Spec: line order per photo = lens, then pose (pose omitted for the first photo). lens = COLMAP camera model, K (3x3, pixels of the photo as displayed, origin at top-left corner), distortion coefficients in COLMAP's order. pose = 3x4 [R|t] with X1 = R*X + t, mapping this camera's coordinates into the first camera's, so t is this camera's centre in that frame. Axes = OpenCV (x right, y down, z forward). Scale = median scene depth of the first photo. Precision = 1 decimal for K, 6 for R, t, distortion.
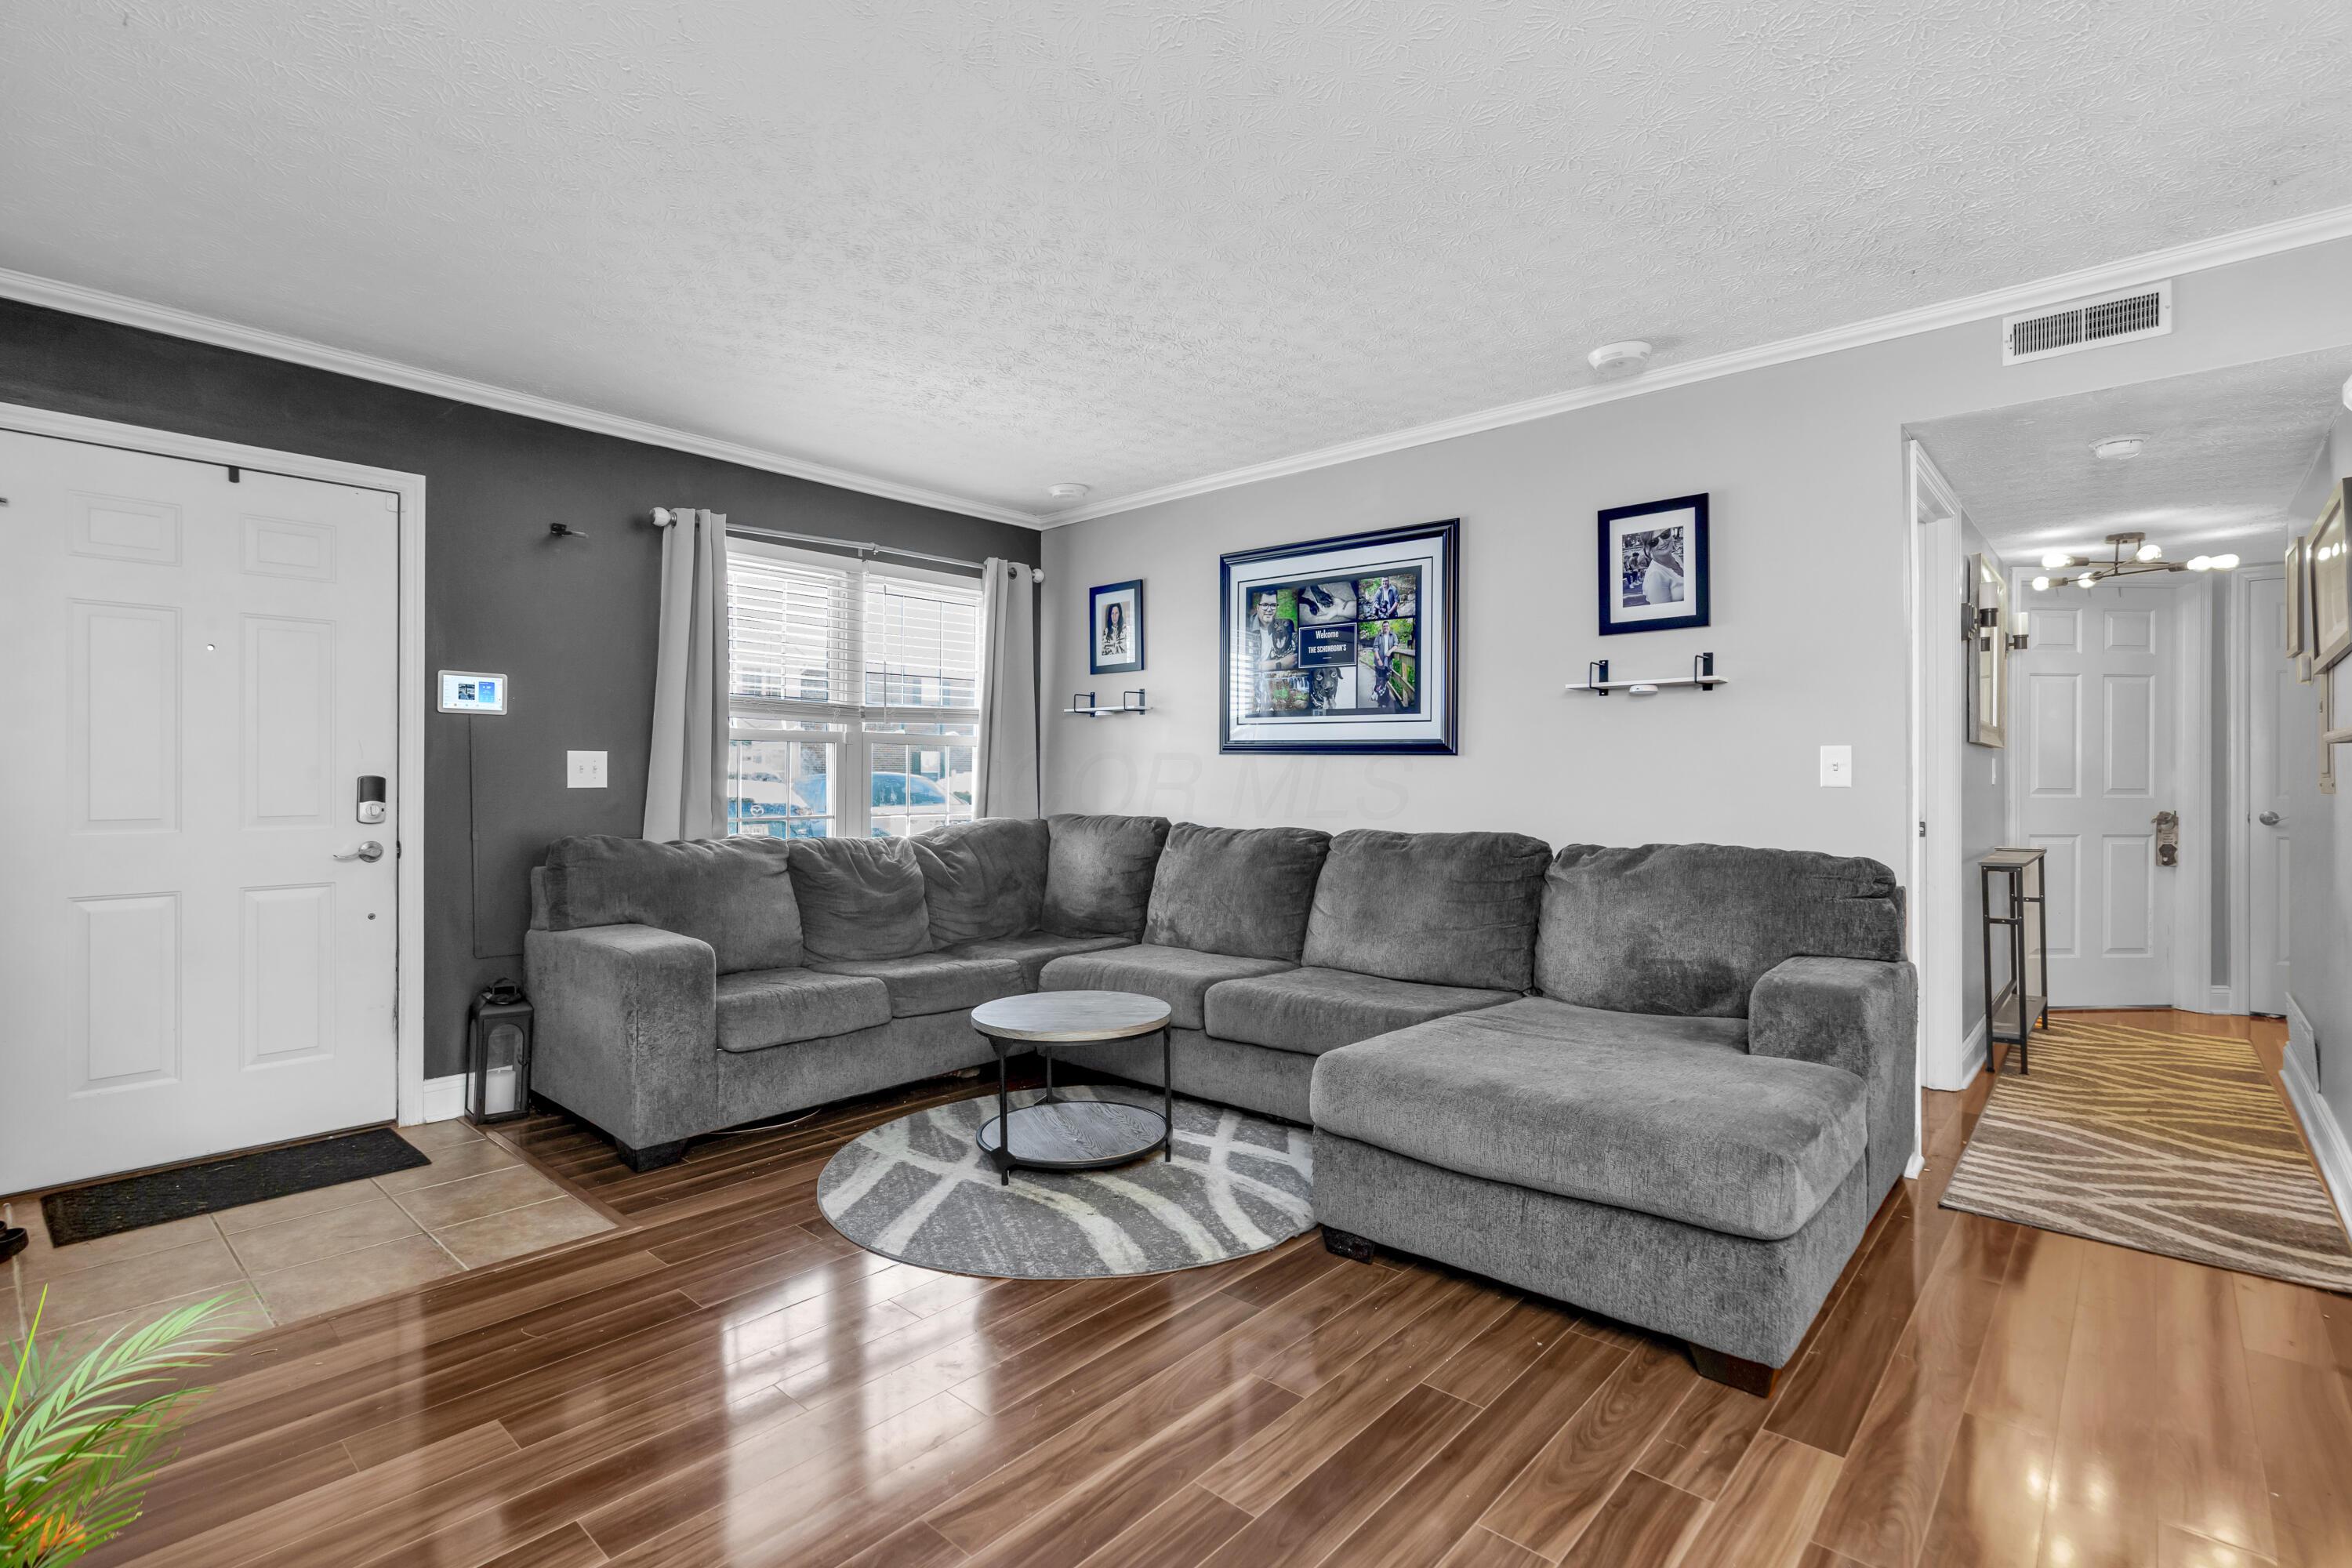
lens RADIAL K [[1105.8, 0, 1172.2], [0, 1105.8, 770.9], [0, 0, 1]] dist [-0.002942, 0.002445]
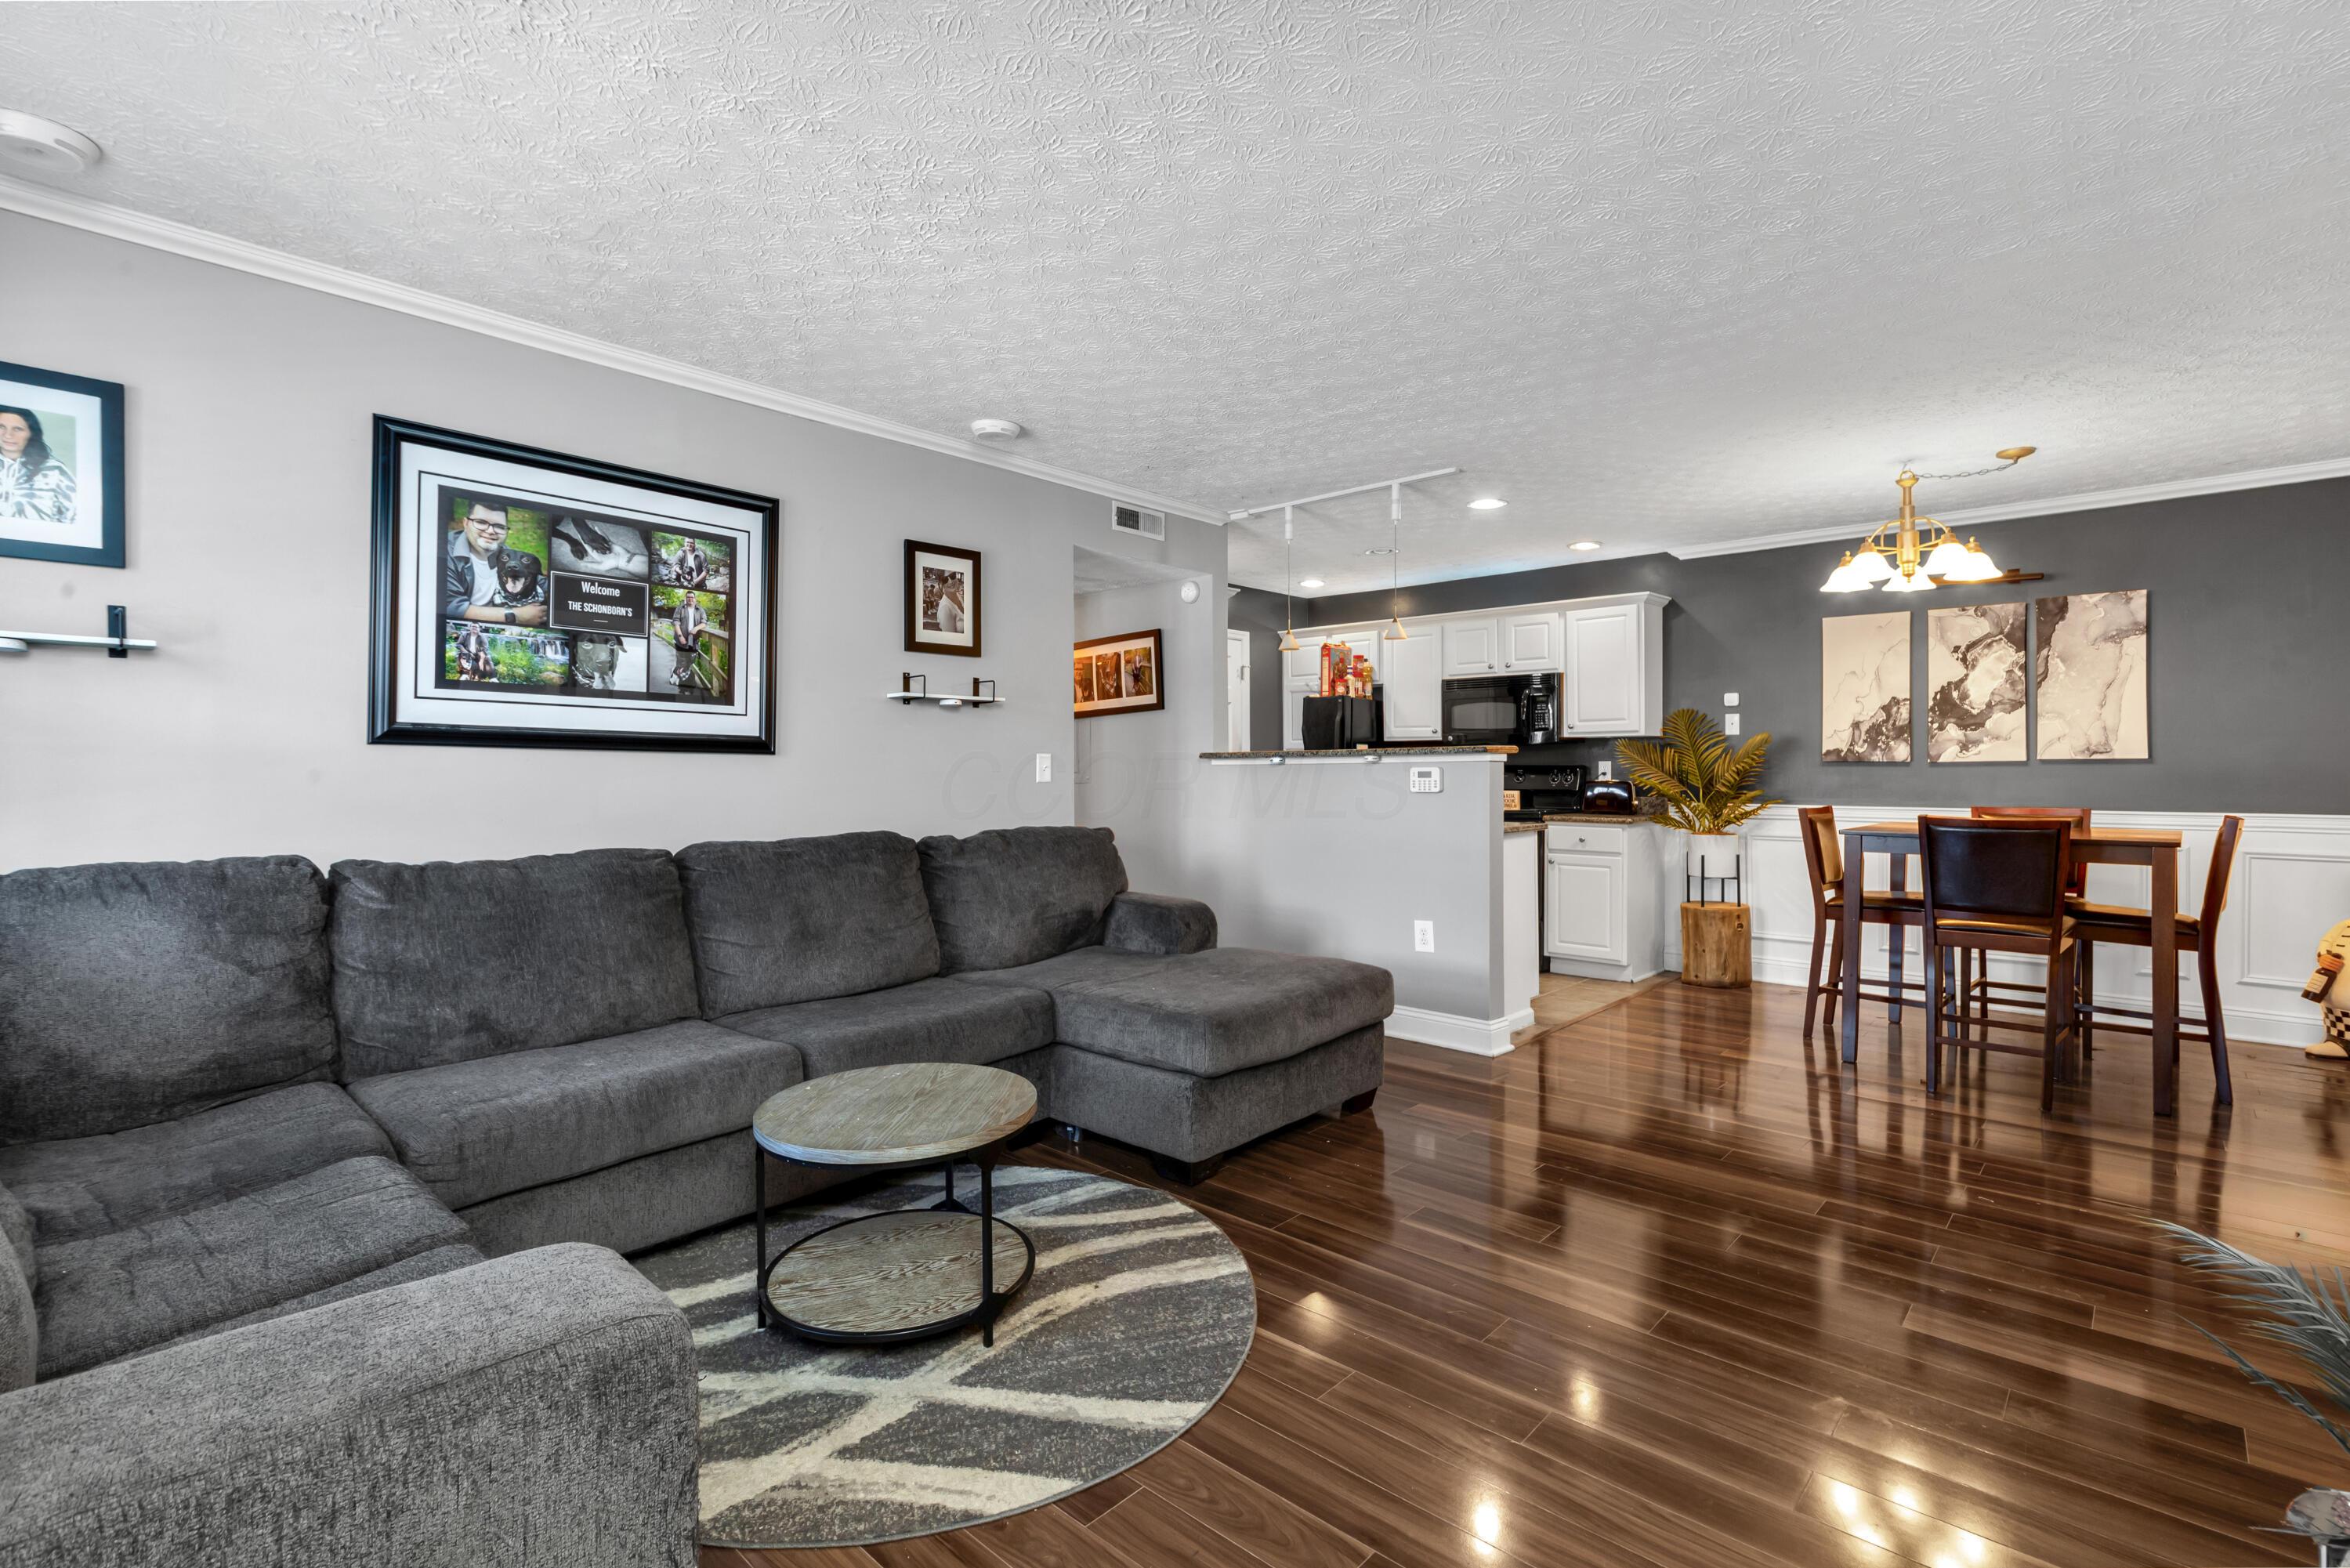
lens RADIAL K [[1079.9, 0, 1184.0], [0, 1079.9, 768.5], [0, 0, 1]] dist [0.004581, 0.000077]
pose [[0.008026, 0.001424, 0.999967, -0.686516], [-0.002158, 0.999997, -0.001407, -0.001948], [-0.999965, -0.002146, 0.008029, 0.693250]]
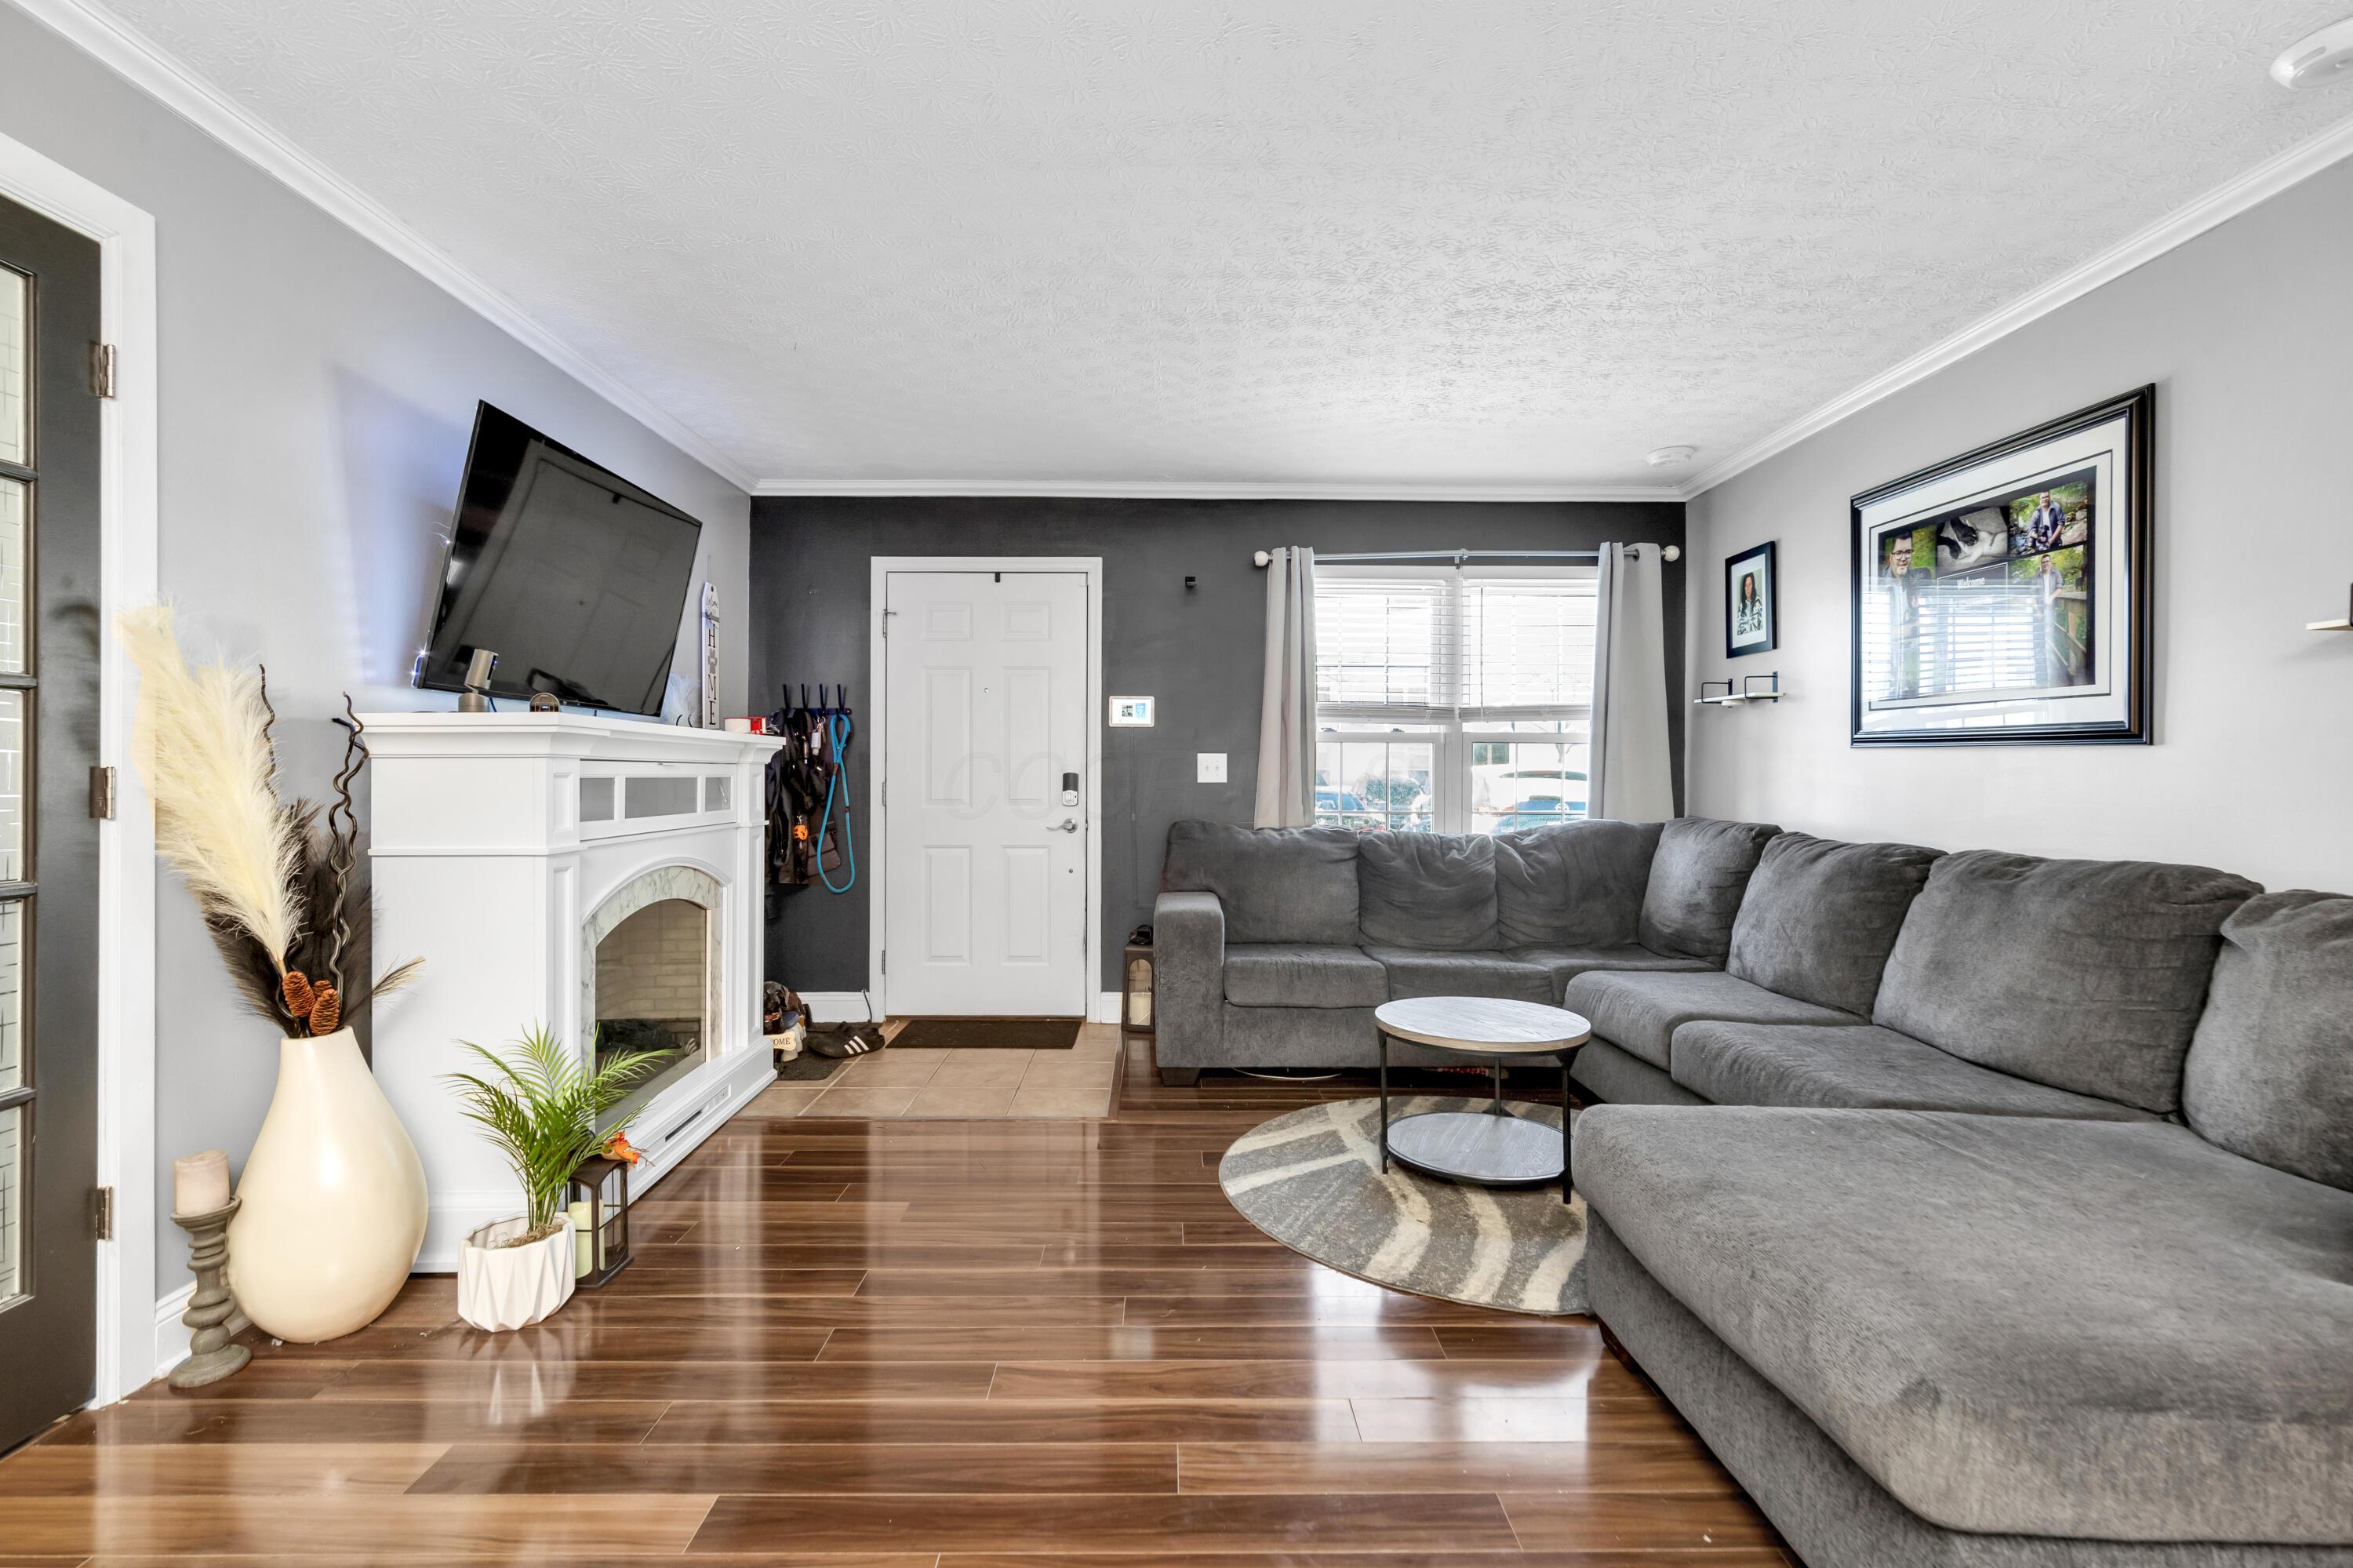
lens RADIAL K [[1081.3, 0, 1170.8], [0, 1081.3, 770.8], [0, 0, 1]] dist [0.004581, 0.000077]
pose [[0.672055, 0.000166, -0.740501, 0.366746], [0.000531, 1.000000, 0.000706, 0.000685], [0.740501, -0.000868, 0.672055, 0.143413]]
